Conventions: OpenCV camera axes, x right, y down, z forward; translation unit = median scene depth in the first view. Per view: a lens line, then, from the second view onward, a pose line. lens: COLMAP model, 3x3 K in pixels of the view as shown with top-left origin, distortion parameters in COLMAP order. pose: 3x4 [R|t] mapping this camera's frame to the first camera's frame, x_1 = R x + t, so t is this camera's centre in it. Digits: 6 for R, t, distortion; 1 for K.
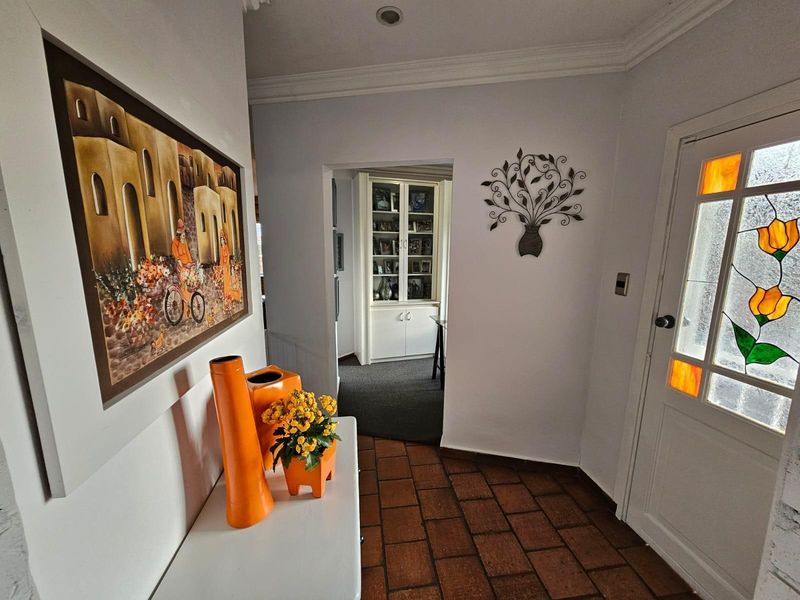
lens RADIAL K [[324.3, 0, 405.2], [0, 324.3, 306.2], [0, 0, 1]] dist [-0.000251, -0.000101]
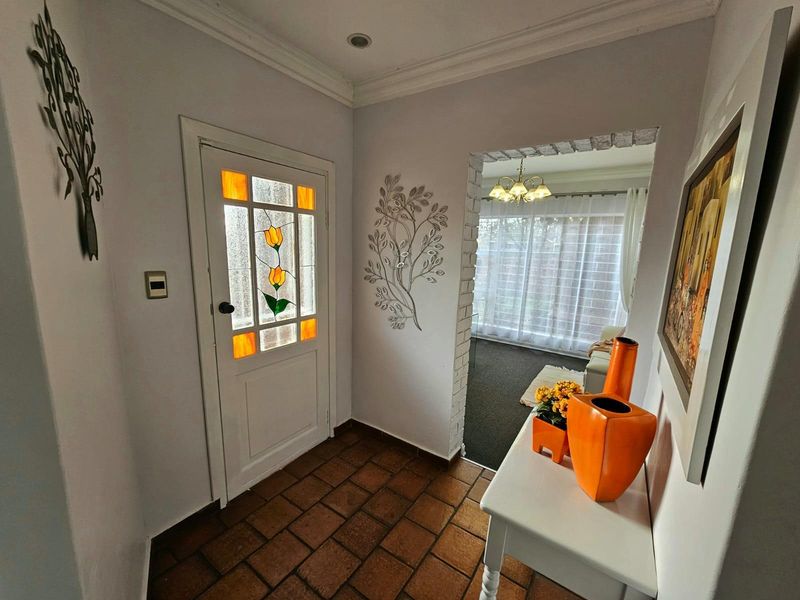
lens RADIAL K [[324.3, 0, 405.2], [0, 324.3, 306.2], [0, 0, 1]] dist [-0.000251, -0.000101]
pose [[-0.725676, -0.167534, 0.667328, -0.455815], [0.076246, 0.944347, 0.319993, -0.311207], [-0.683799, 0.283092, -0.672516, 1.526474]]
